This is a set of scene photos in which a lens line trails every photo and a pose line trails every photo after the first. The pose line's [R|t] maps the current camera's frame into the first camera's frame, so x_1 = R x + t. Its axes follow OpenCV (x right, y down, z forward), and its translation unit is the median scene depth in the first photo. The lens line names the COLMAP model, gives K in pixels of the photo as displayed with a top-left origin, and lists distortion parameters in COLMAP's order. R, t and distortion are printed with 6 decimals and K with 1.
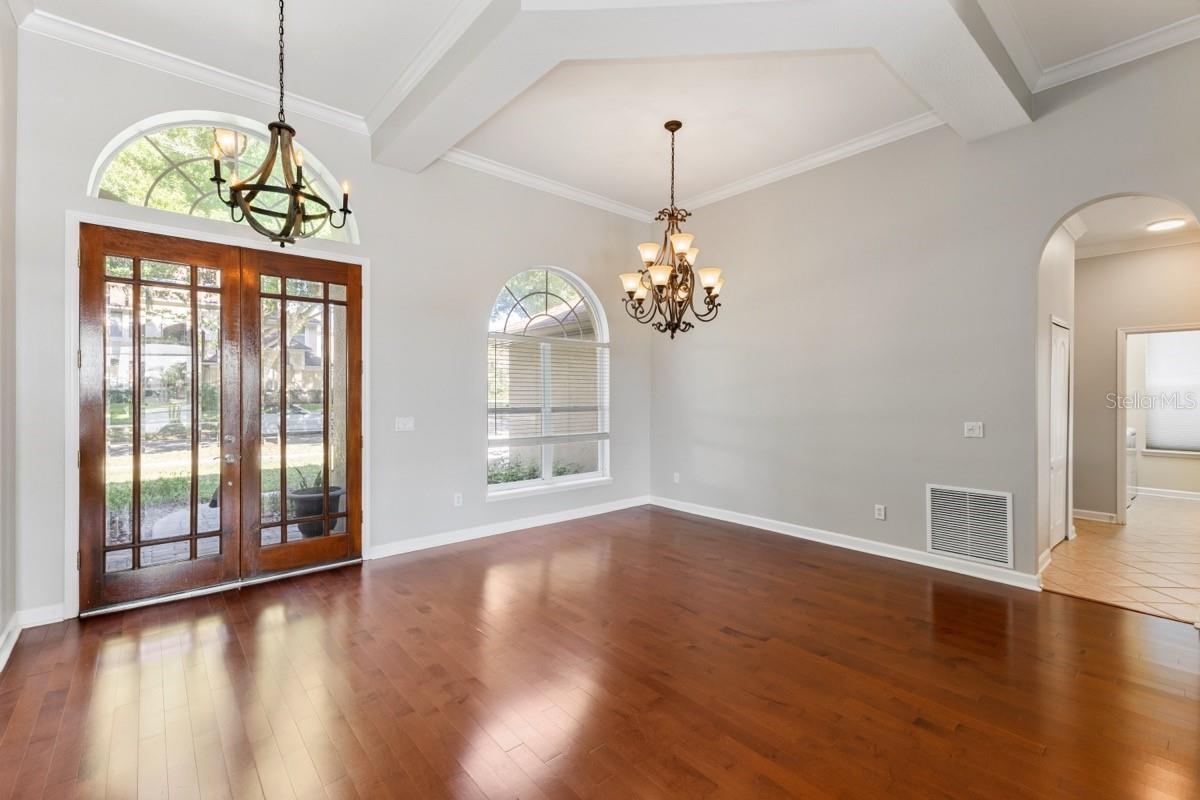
lens RADIAL K [[519.0, 0, 599.5], [0, 519.0, 389.6], [0, 0, 1]] dist [0.011361, -0.001352]
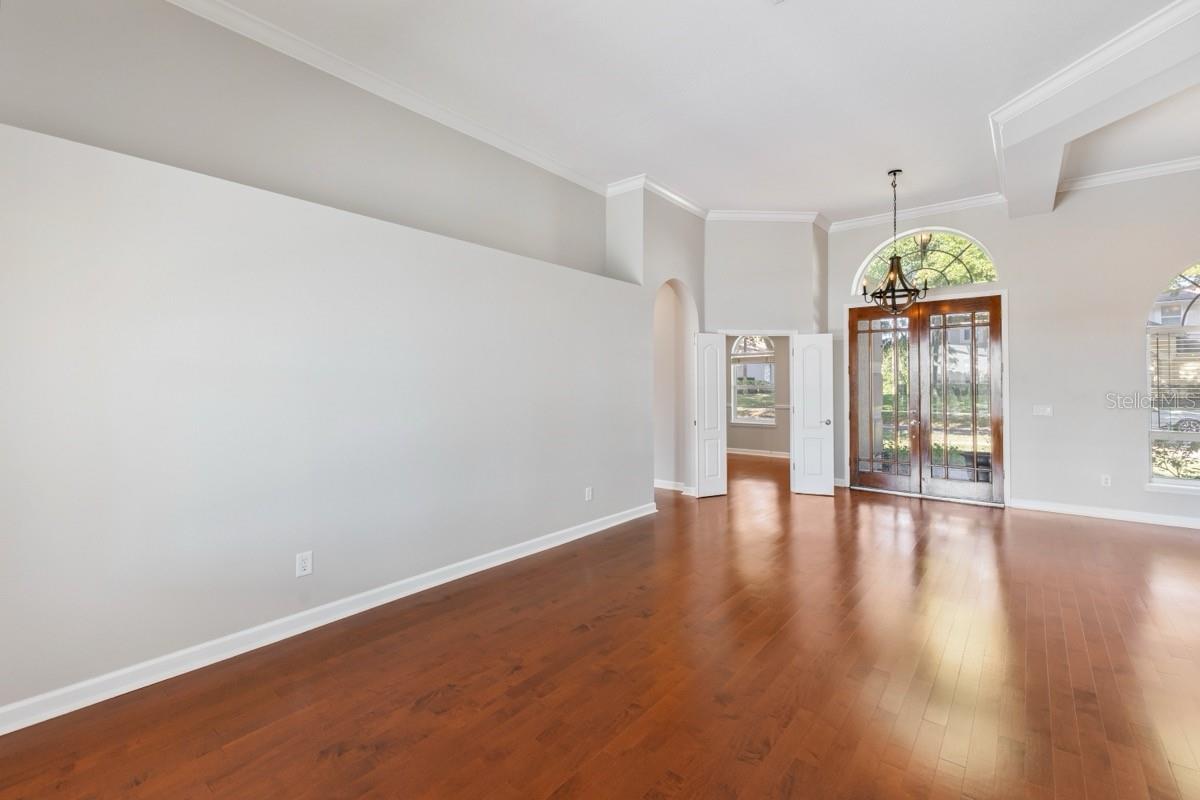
lens RADIAL K [[519.0, 0, 601.5], [0, 519.0, 390.3], [0, 0, 1]] dist [0.011361, -0.001352]
pose [[0.180694, 0.005800, -0.983522, 0.937341], [0.007929, 0.999942, 0.007354, 0.000728], [0.983507, -0.009127, 0.180637, -0.404249]]
